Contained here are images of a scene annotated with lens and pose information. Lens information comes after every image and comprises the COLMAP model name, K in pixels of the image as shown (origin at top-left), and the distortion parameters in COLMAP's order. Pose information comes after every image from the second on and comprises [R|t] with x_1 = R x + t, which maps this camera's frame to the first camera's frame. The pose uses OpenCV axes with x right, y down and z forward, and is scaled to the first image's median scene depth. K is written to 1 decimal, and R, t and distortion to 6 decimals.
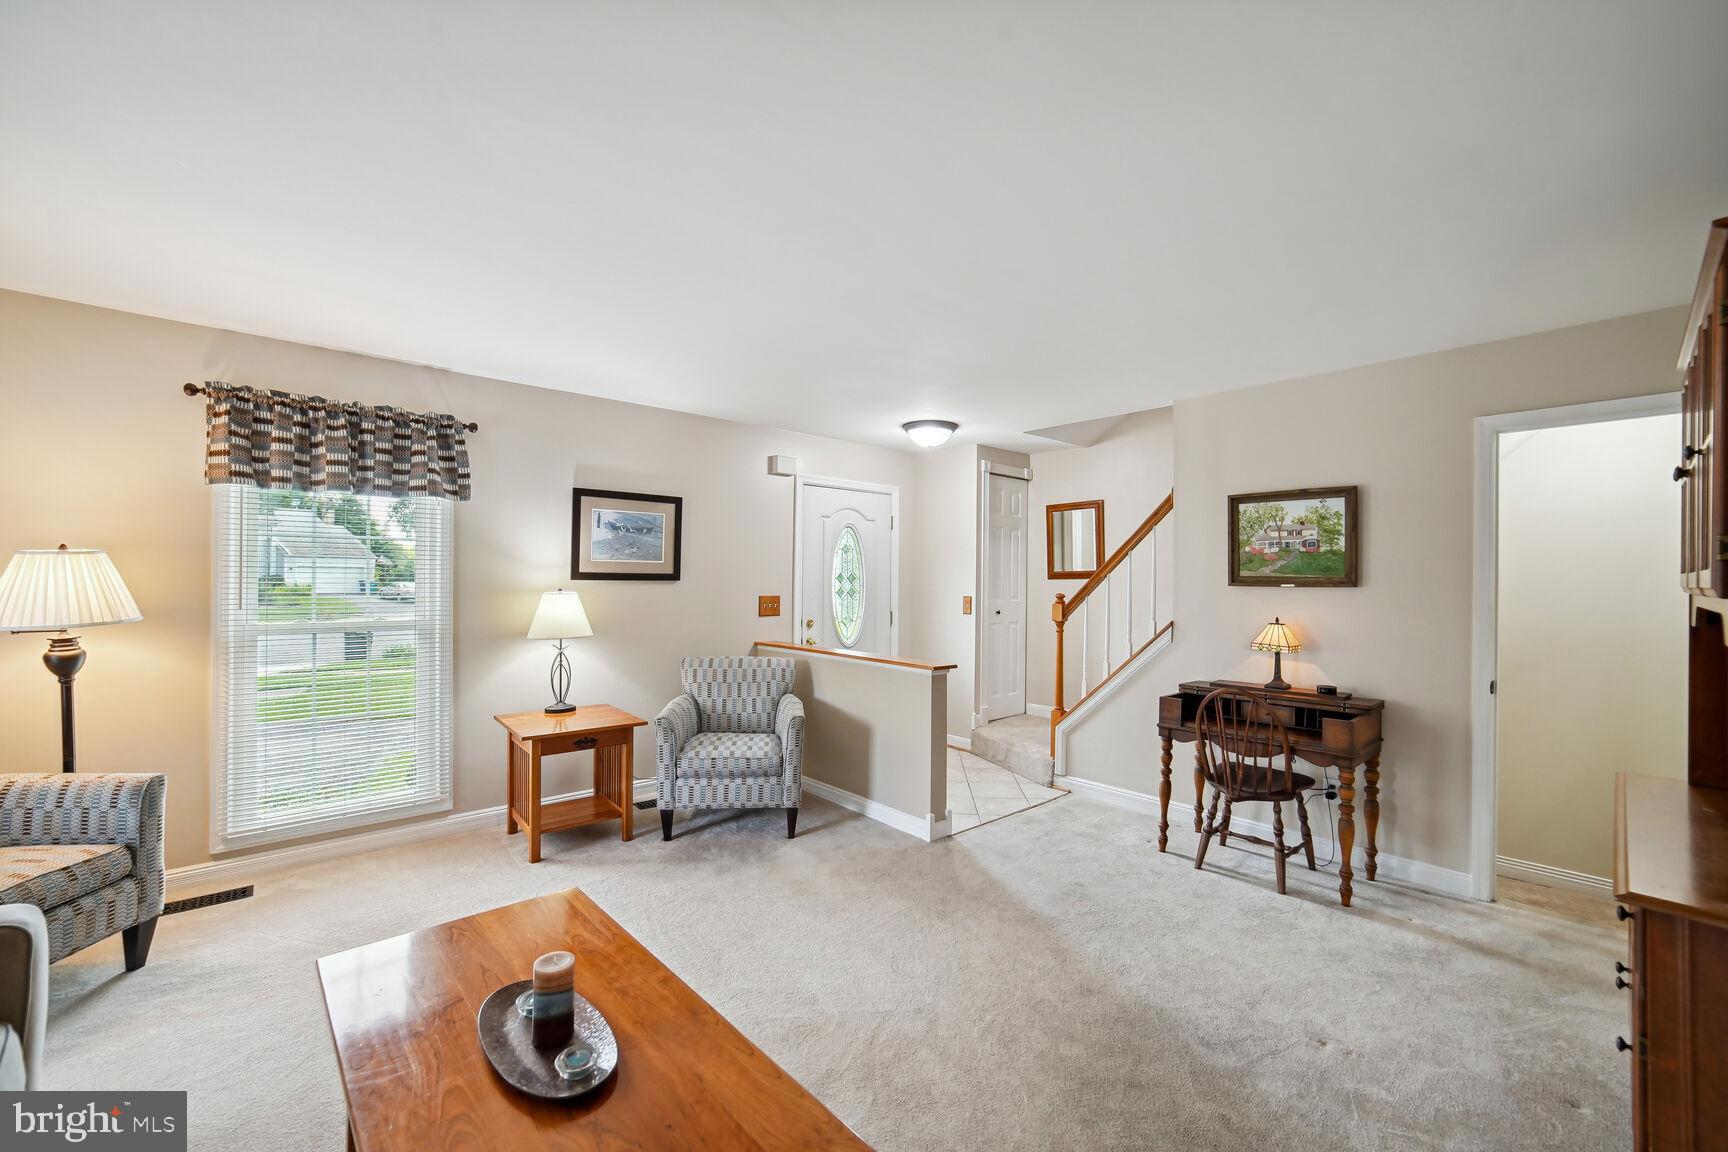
lens RADIAL K [[699.7, 0, 896.8], [0, 699.7, 570.2], [0, 0, 1]] dist [-0.024700, 0.008751]
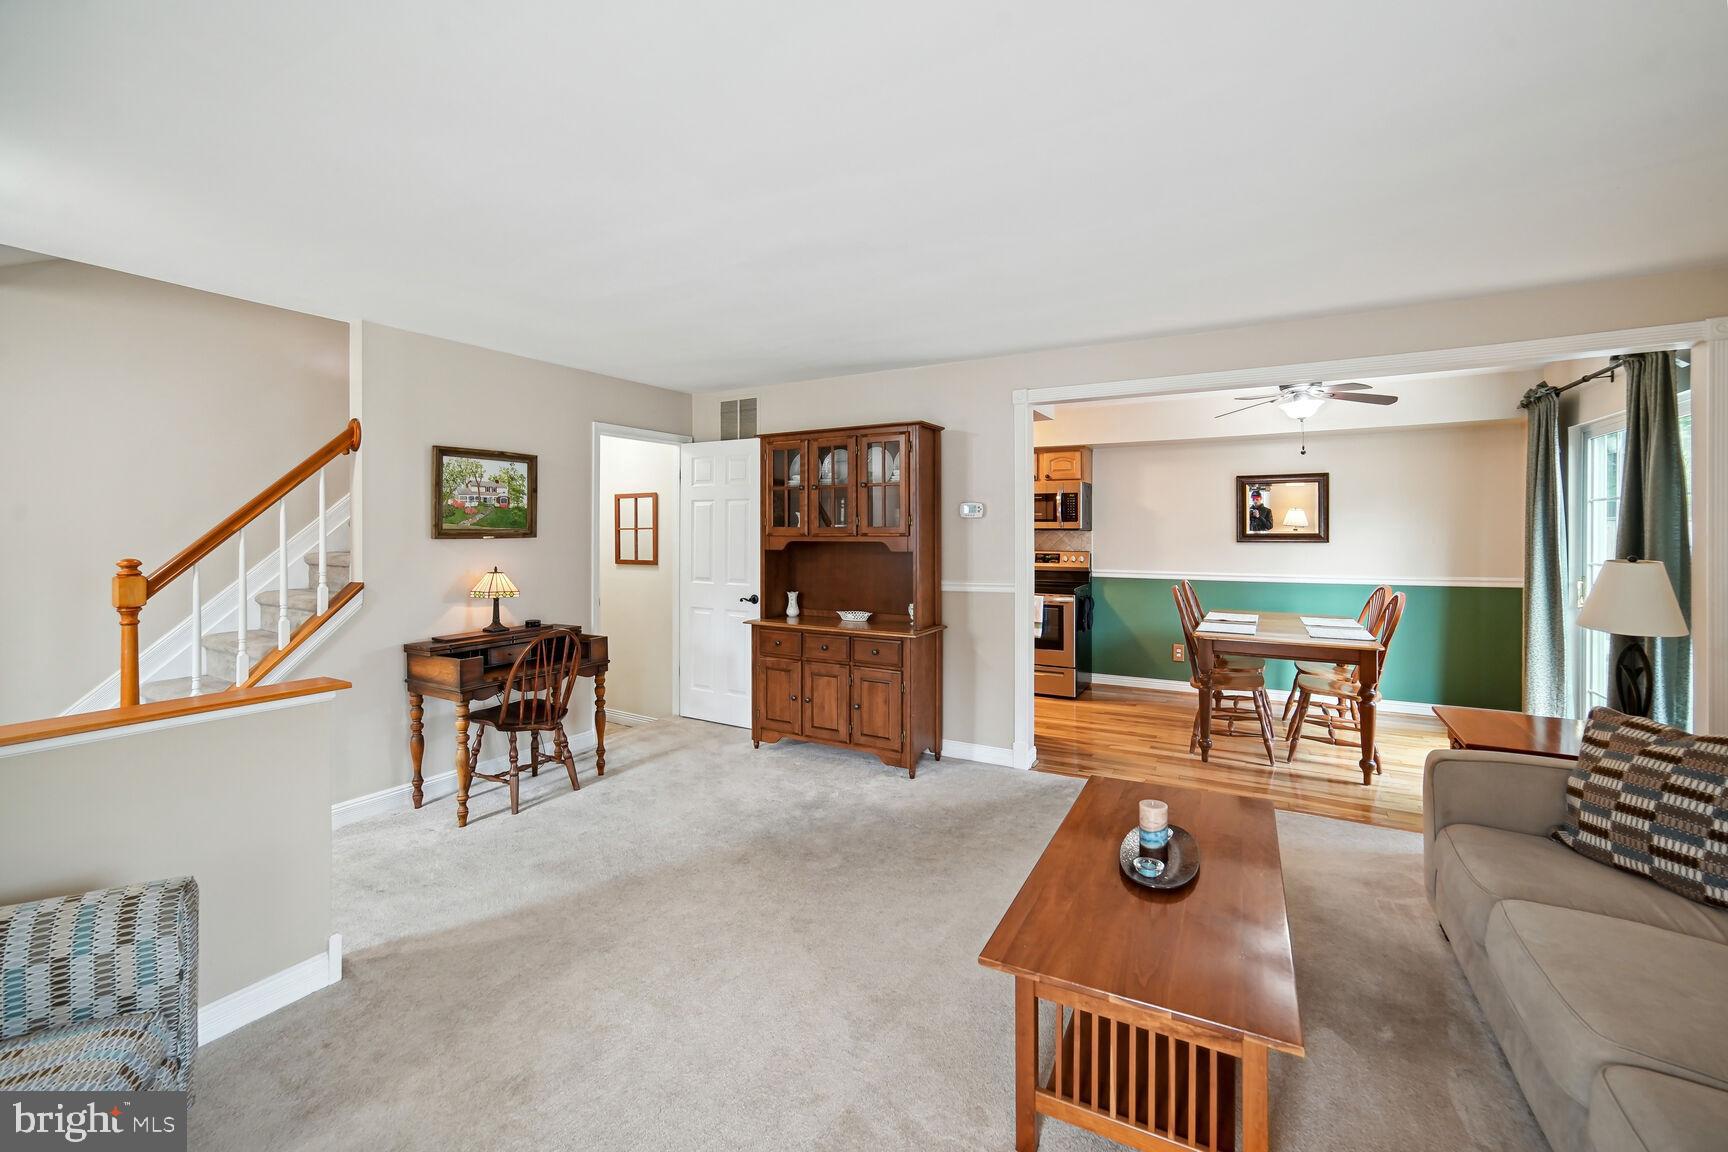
lens RADIAL K [[699.7, 0, 847.3], [0, 699.7, 534.5], [0, 0, 1]] dist [-0.024700, 0.008751]
pose [[-0.283009, -0.011860, 0.959044, -0.651730], [-0.010397, 0.999903, 0.009297, 0.001350], [-0.959061, -0.007340, -0.283105, 0.780892]]
